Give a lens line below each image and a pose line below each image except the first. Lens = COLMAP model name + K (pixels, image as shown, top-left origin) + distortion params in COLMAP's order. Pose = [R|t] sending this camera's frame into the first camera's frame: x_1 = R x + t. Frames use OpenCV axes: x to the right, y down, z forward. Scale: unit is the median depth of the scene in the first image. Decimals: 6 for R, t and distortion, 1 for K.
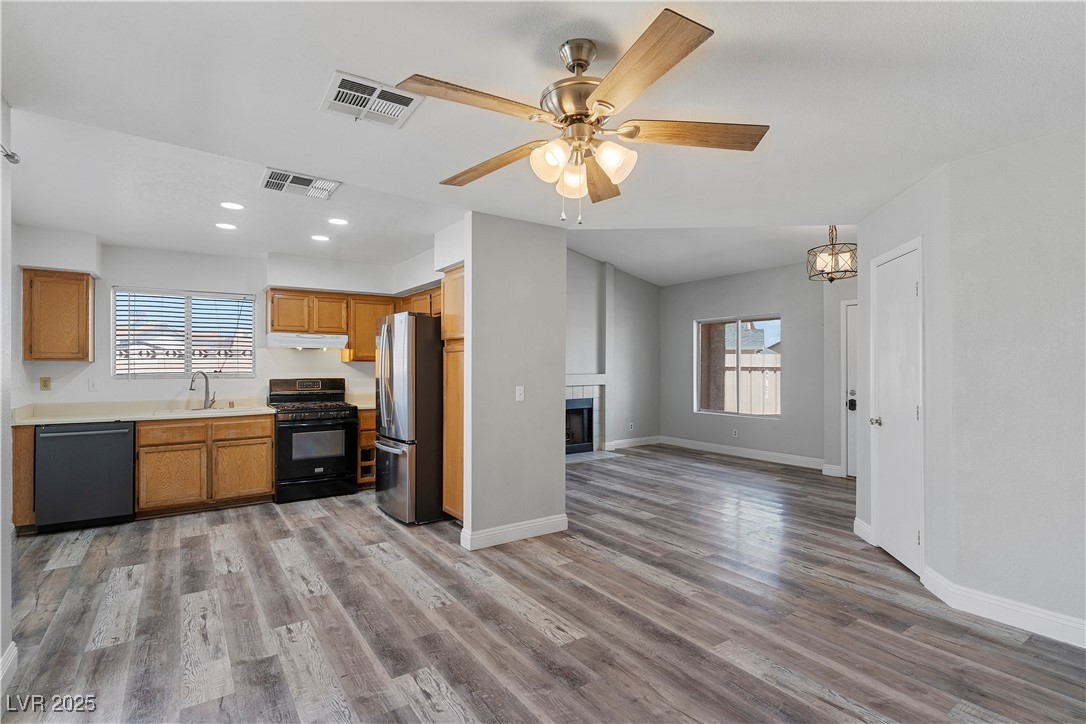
lens RADIAL K [[520.5, 0, 541.6], [0, 520.5, 364.7], [0, 0, 1]] dist [0.004181, 0.000227]
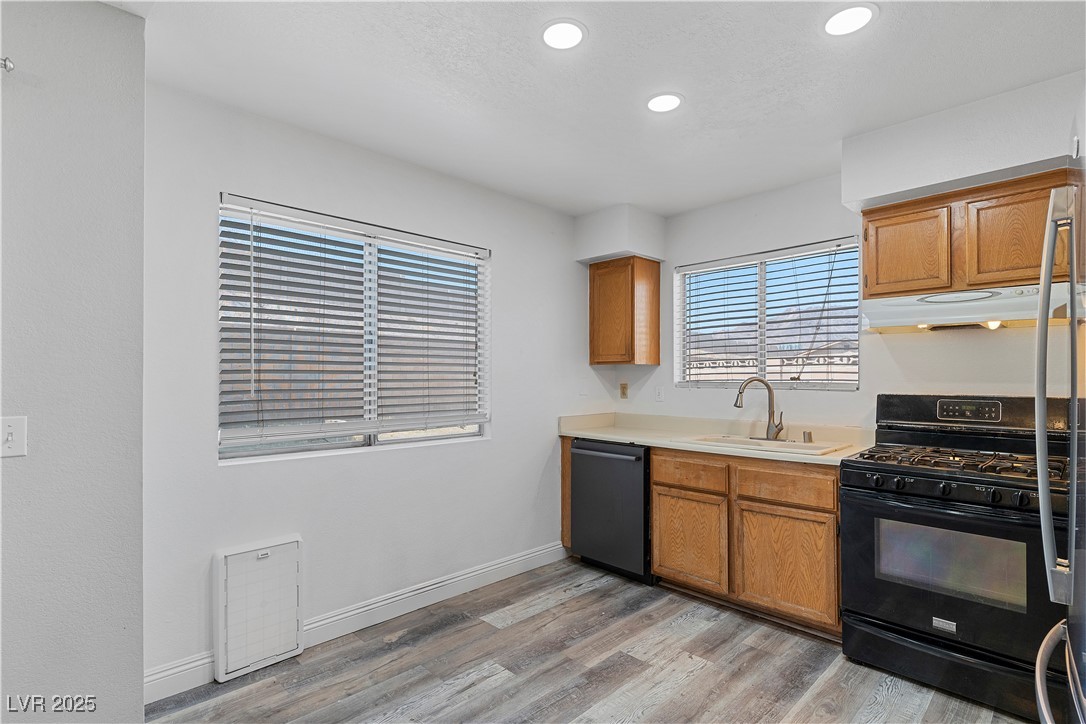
lens RADIAL K [[531.4, 0, 543.2], [0, 531.4, 371.4], [0, 0, 1]] dist [0.005168, 0.000078]
pose [[0.169962, -0.010316, -0.985397, -0.087657], [0.003287, 0.999946, -0.009902, 0.012442], [0.985445, -0.001556, 0.169987, 0.759081]]
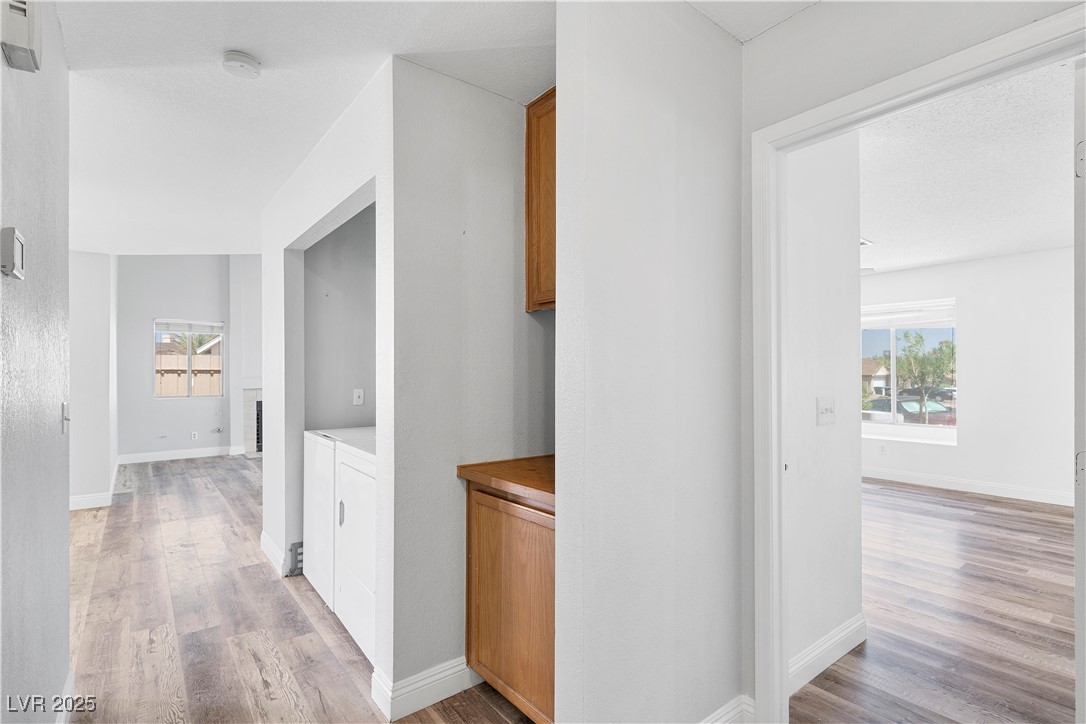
lens RADIAL K [[520.5, 0, 541.6], [0, 520.5, 364.7], [0, 0, 1]] dist [0.004181, 0.000227]
pose [[0.998612, -0.005187, 0.052407, 0.964964], [0.005627, 0.999950, -0.008250, 0.007267], [-0.052362, 0.008533, 0.998592, -0.249600]]
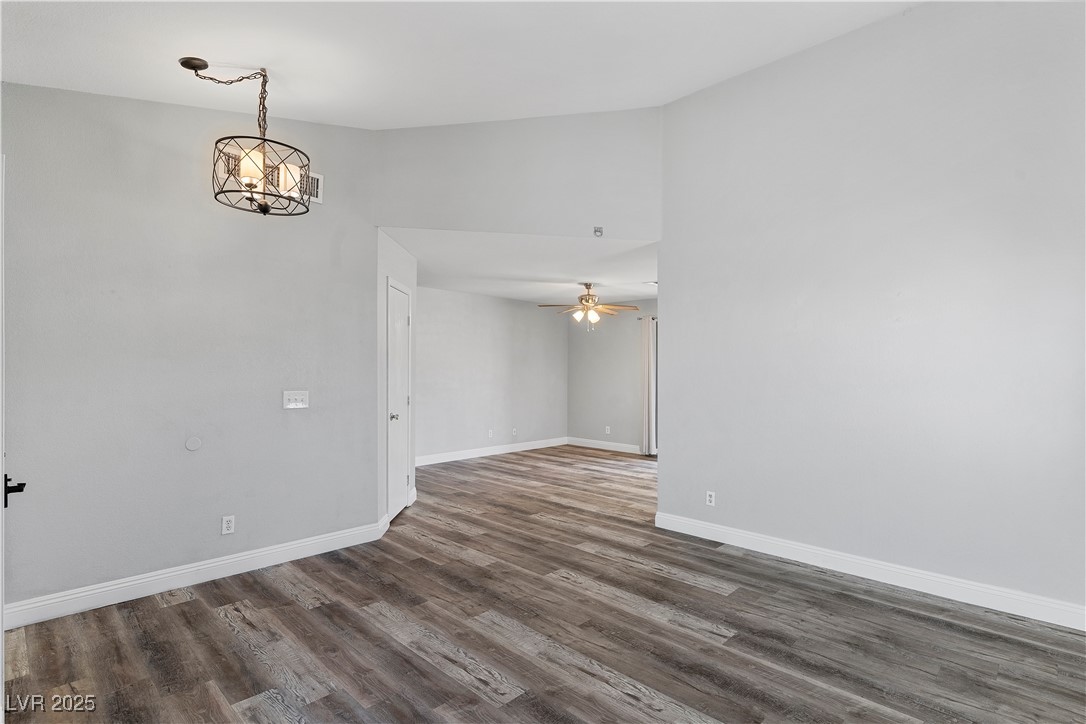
lens RADIAL K [[531.4, 0, 543.2], [0, 531.4, 371.4], [0, 0, 1]] dist [0.005168, 0.000078]
pose [[-0.981118, -0.004385, -0.193362, 0.476890], [-0.004604, 0.999989, 0.000684, 0.001859], [0.193357, 0.001562, -0.981127, 1.988255]]
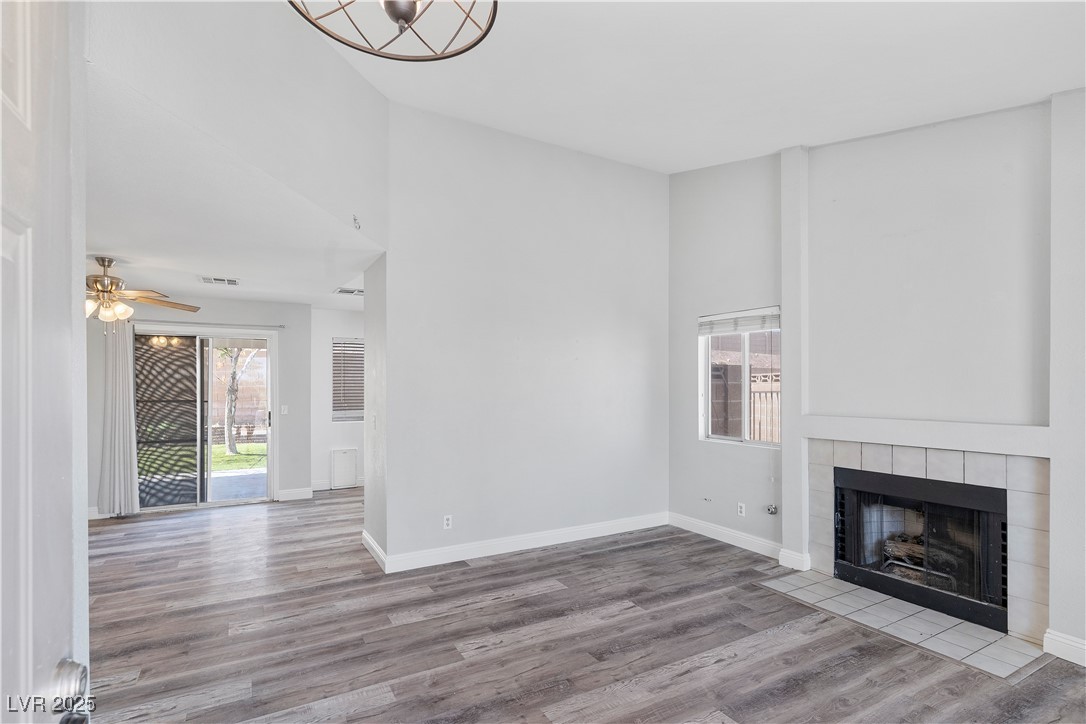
lens RADIAL K [[523.3, 0, 538.9], [0, 523.3, 375.1], [0, 0, 1]] dist [0.002135, 0.000106]
pose [[-0.089423, -0.019386, -0.995805, 0.951809], [0.002779, 0.999802, -0.019714, -0.019476], [0.995990, -0.004530, -0.089351, 1.340581]]
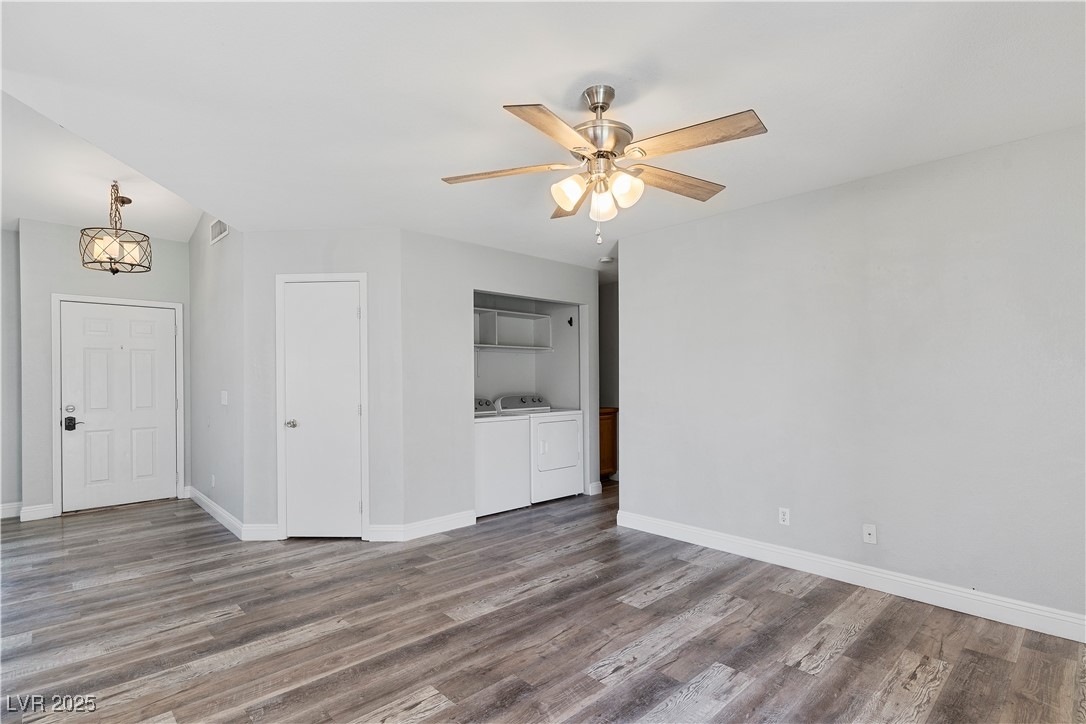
lens RADIAL K [[527.6, 0, 536.8], [0, 527.6, 382.6], [0, 0, 1]] dist [0.002508, -0.000123]
pose [[-0.144122, -0.006081, 0.989541, -0.466561], [0.003282, 0.999973, 0.006623, 0.014227], [-0.989555, 0.004202, -0.144098, 0.568813]]
